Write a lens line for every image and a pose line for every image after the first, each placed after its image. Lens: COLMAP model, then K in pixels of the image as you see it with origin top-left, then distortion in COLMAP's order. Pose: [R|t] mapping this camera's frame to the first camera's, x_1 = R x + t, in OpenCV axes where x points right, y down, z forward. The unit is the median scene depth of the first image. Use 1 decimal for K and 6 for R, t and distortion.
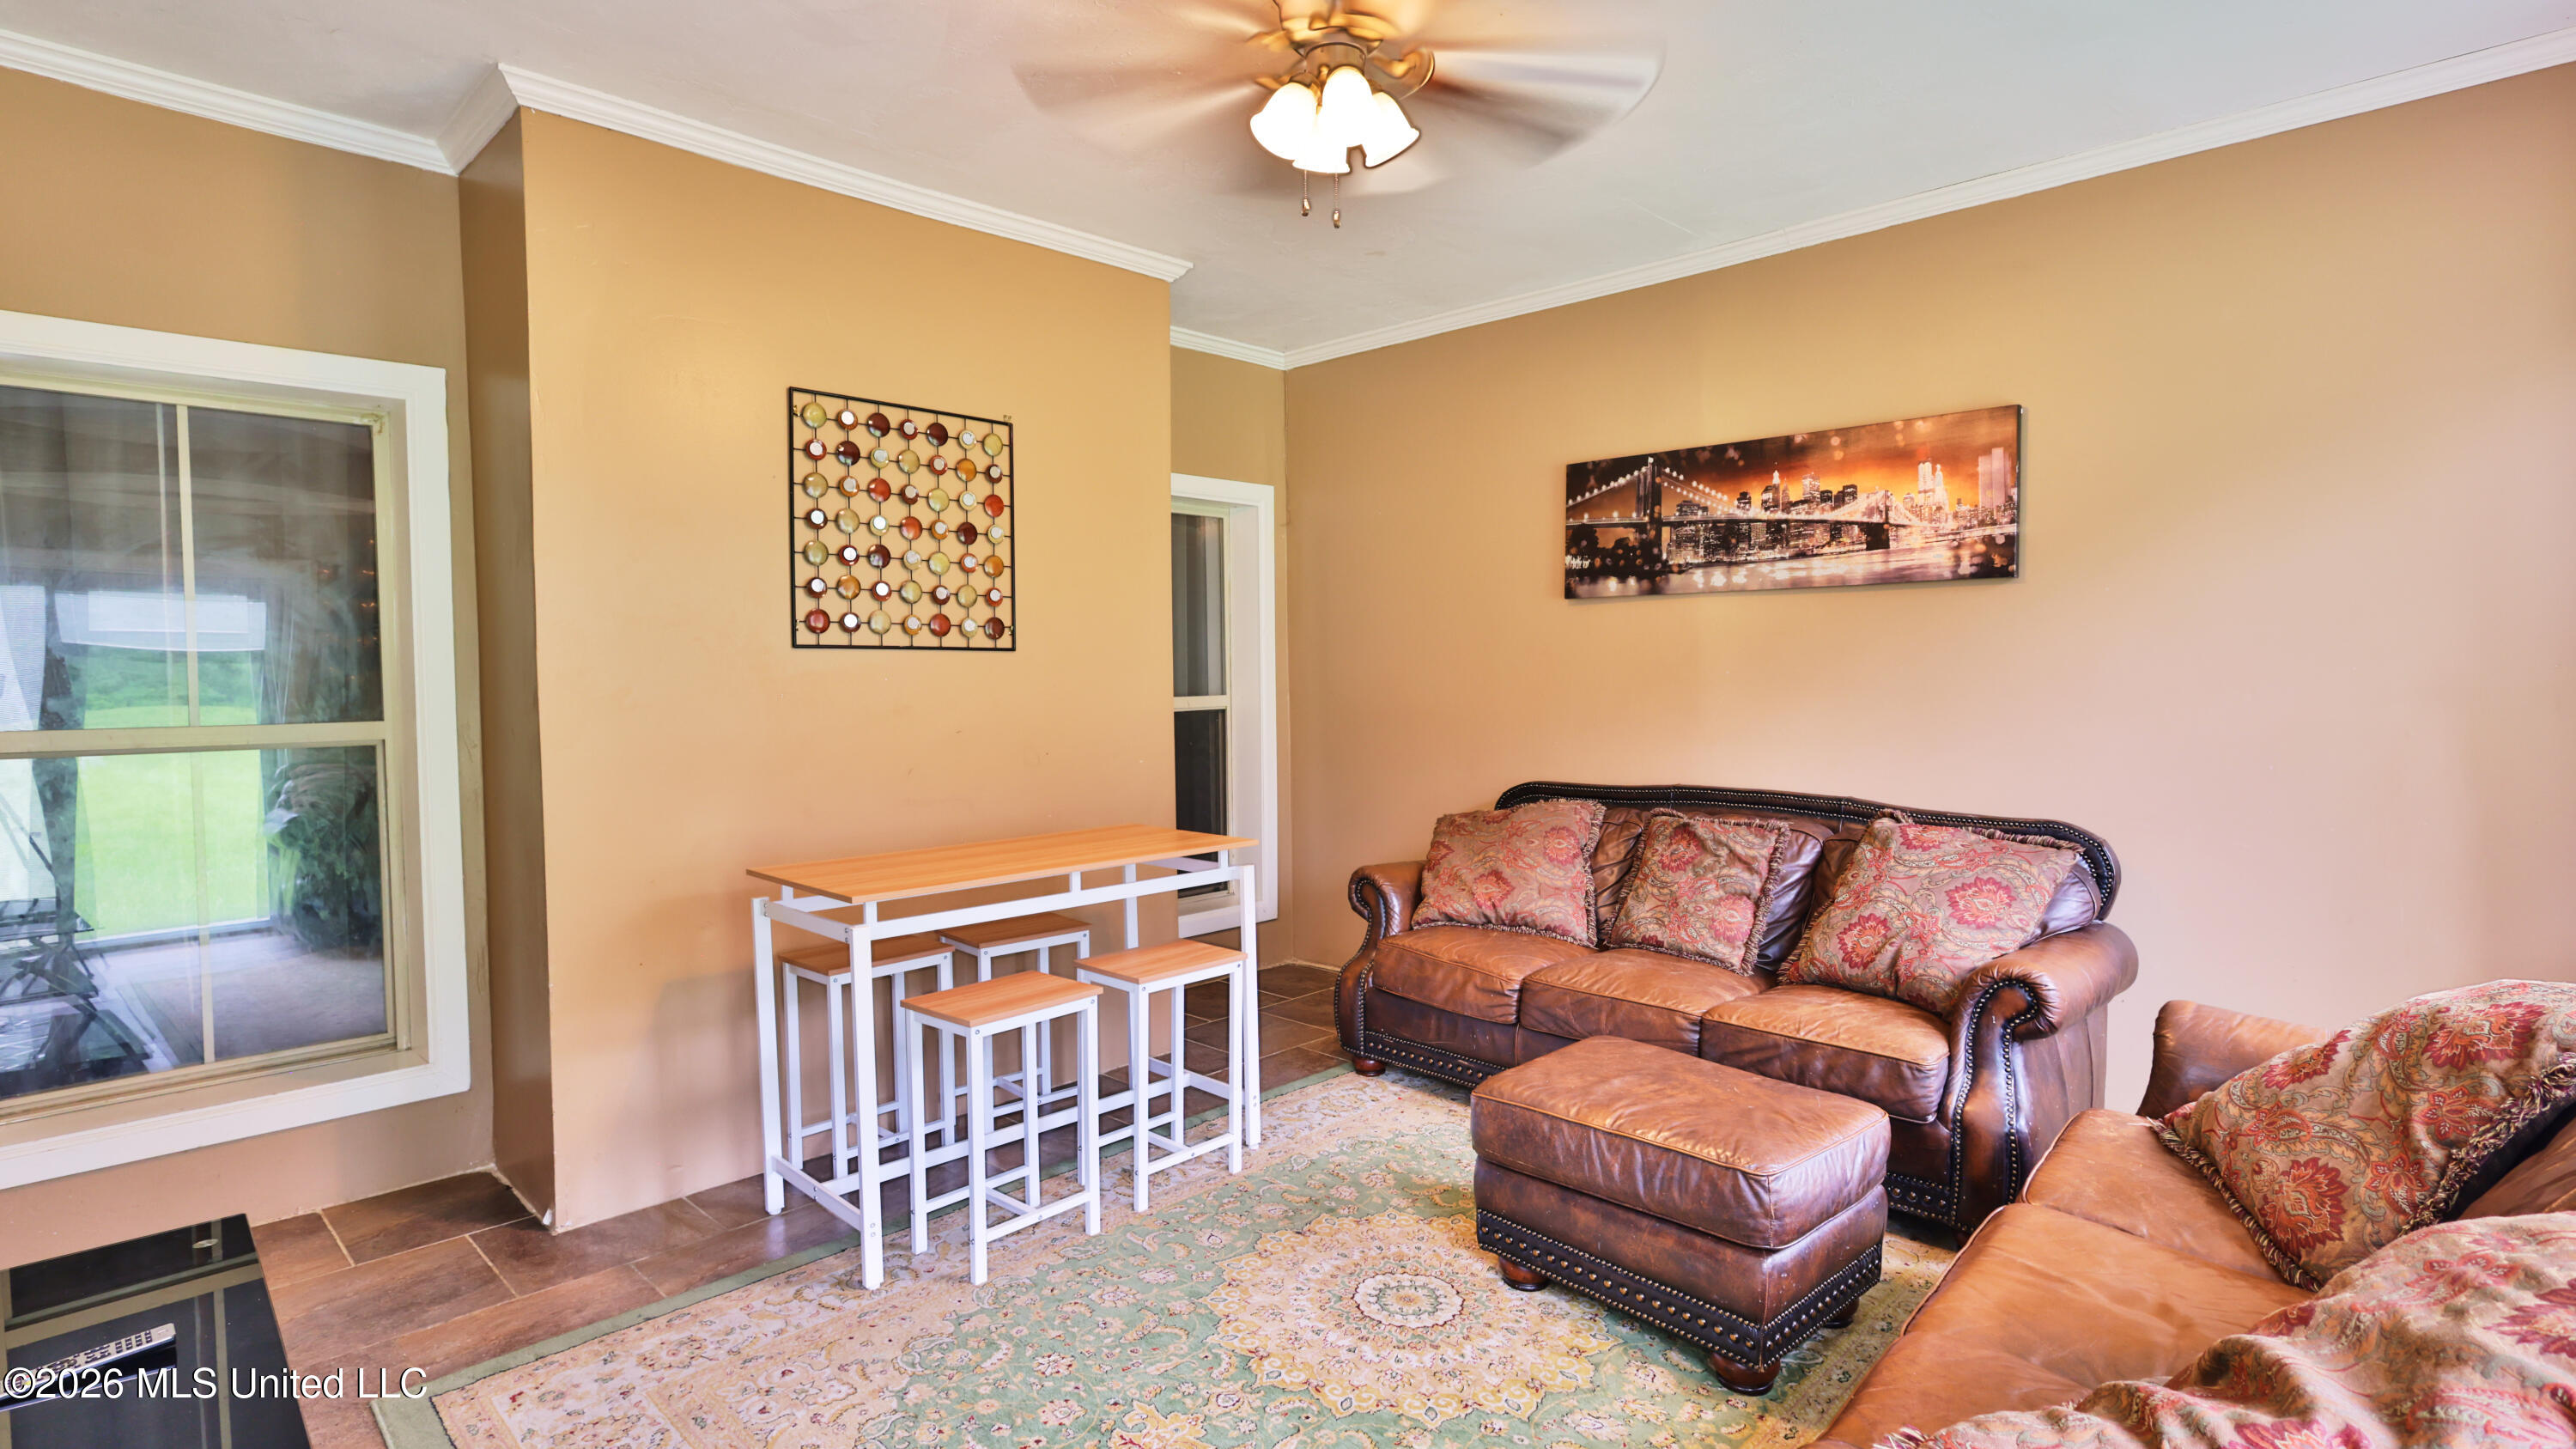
lens RADIAL K [[1254.7, 0, 1285.0], [0, 1254.7, 716.9], [0, 0, 1]] dist [-0.000564, 0.000115]
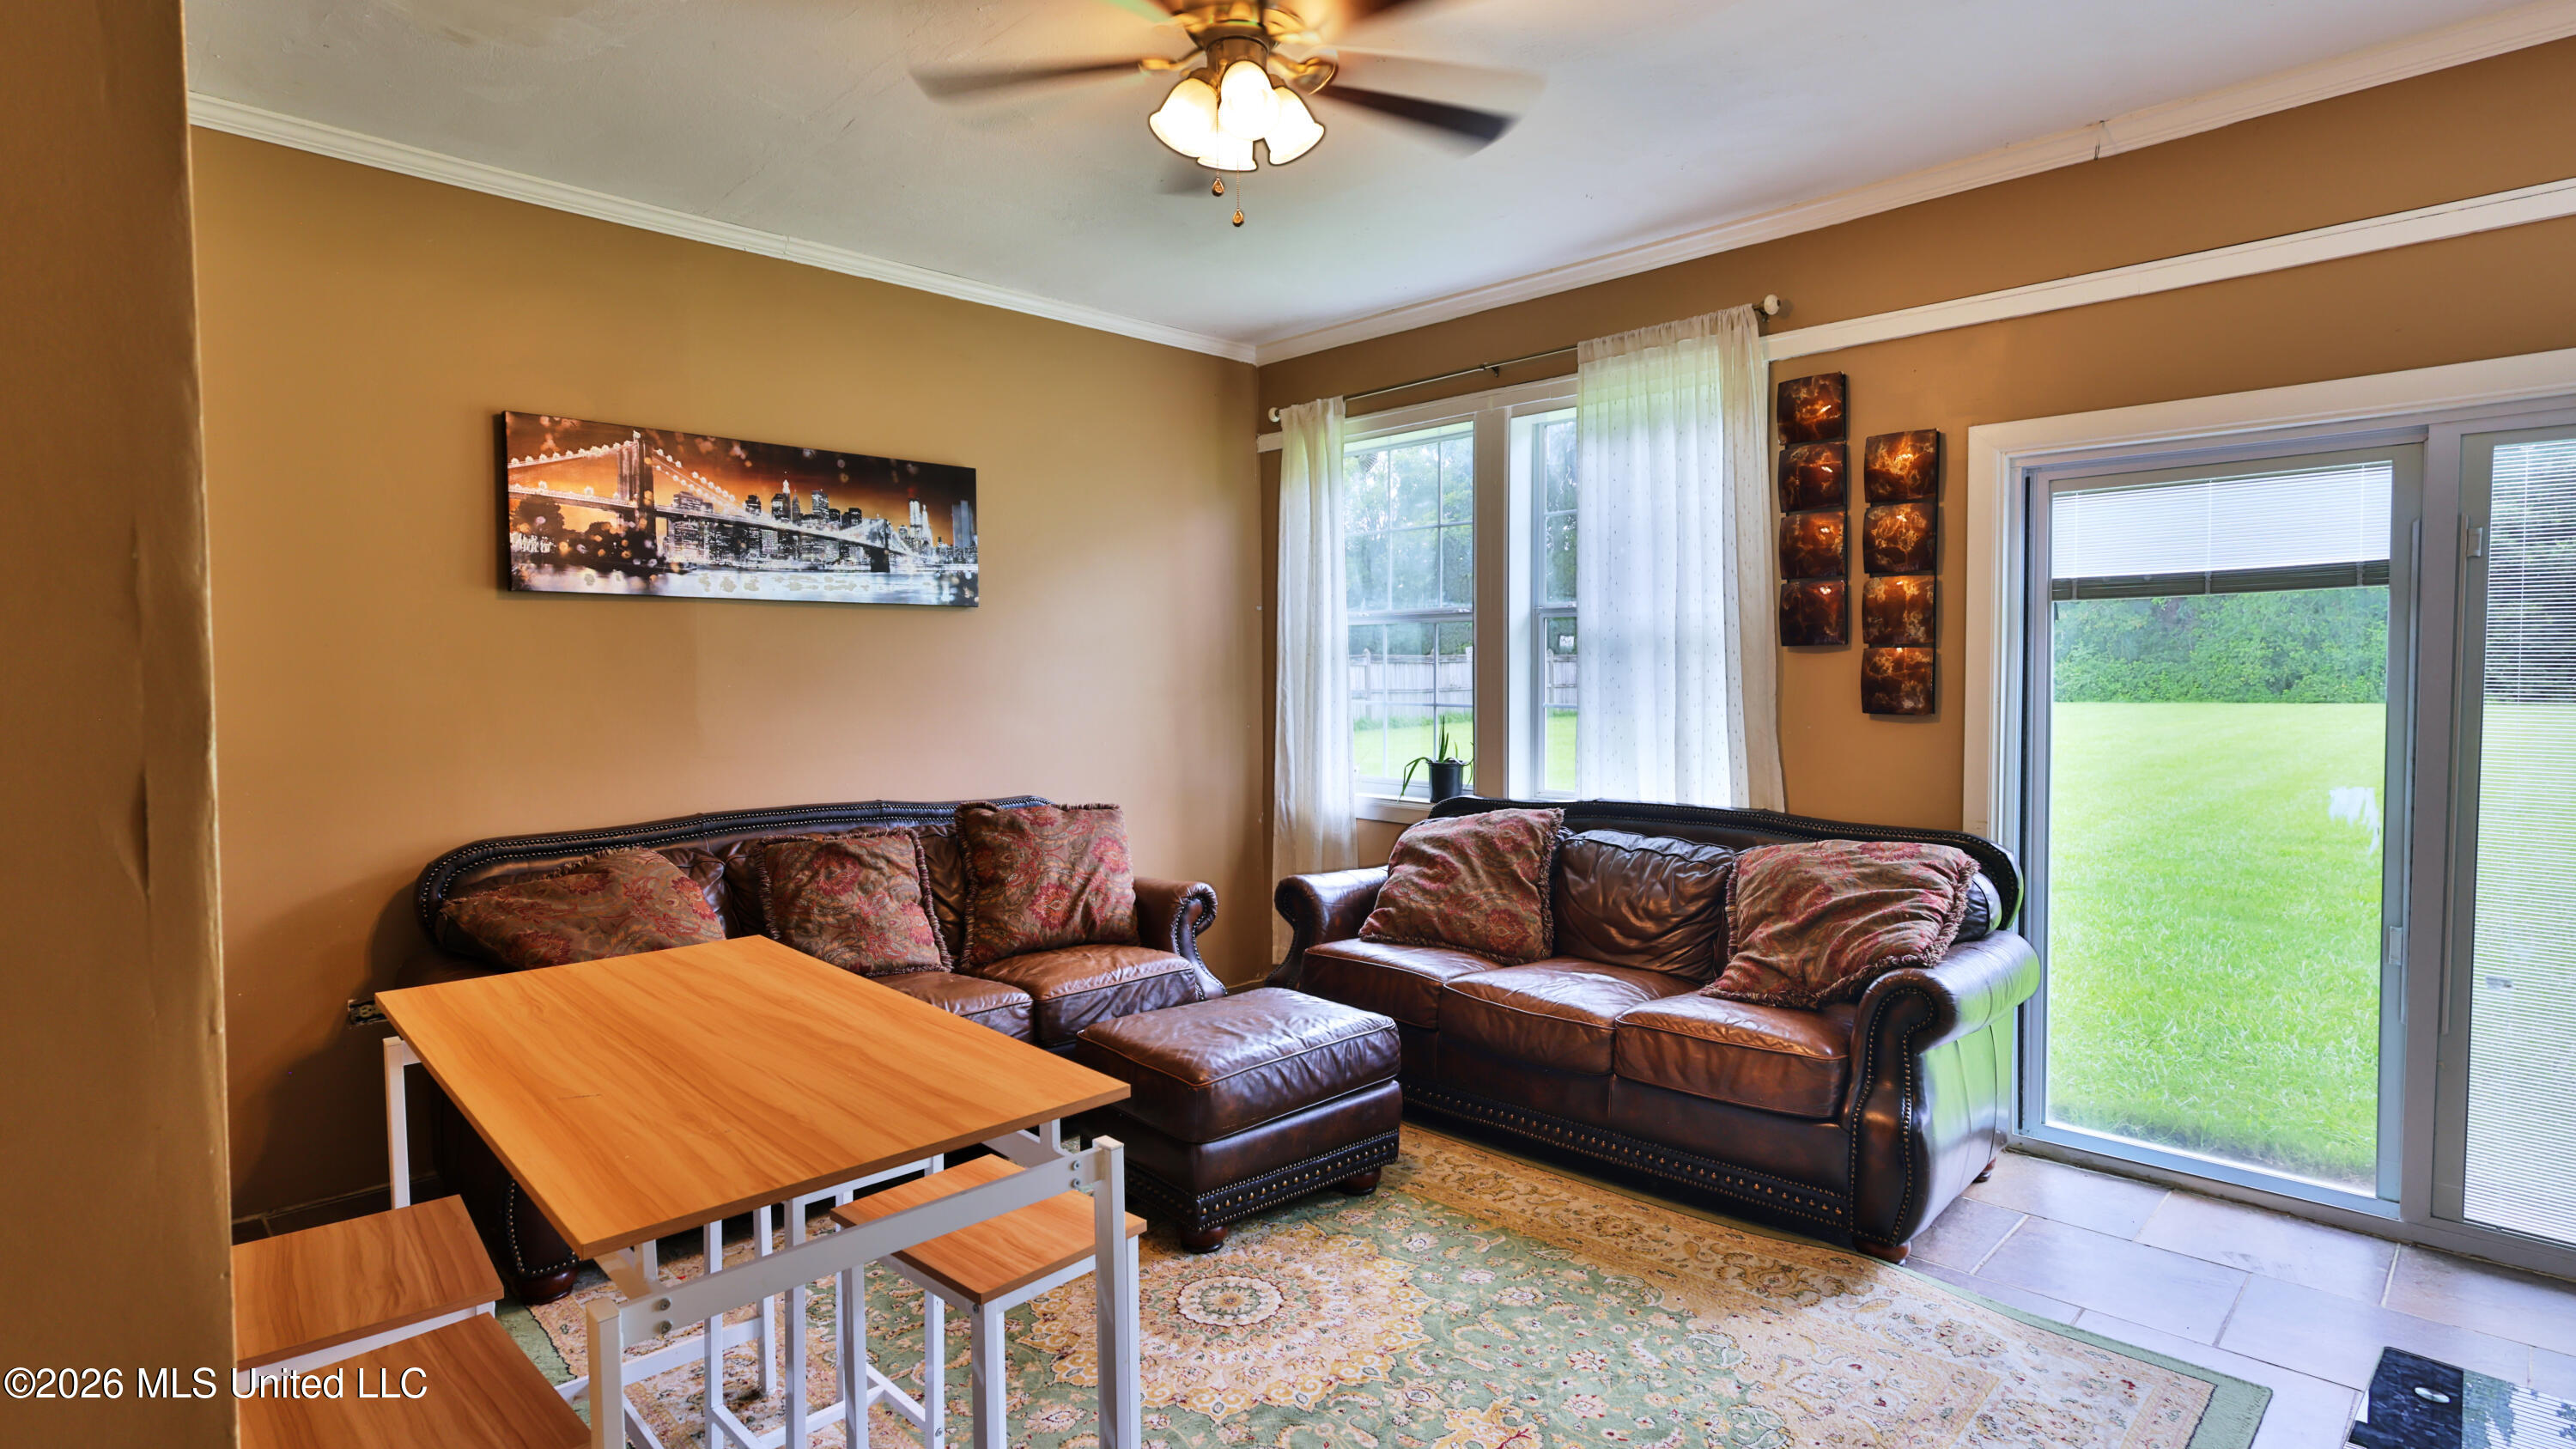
lens RADIAL K [[1254.7, 0, 1285.0], [0, 1254.7, 716.9], [0, 0, 1]] dist [-0.000564, 0.000115]
pose [[0.030021, -0.026380, 0.999201, -0.582212], [0.049066, 0.998485, 0.024887, -0.016335], [-0.998344, 0.048279, 0.031270, 0.587404]]
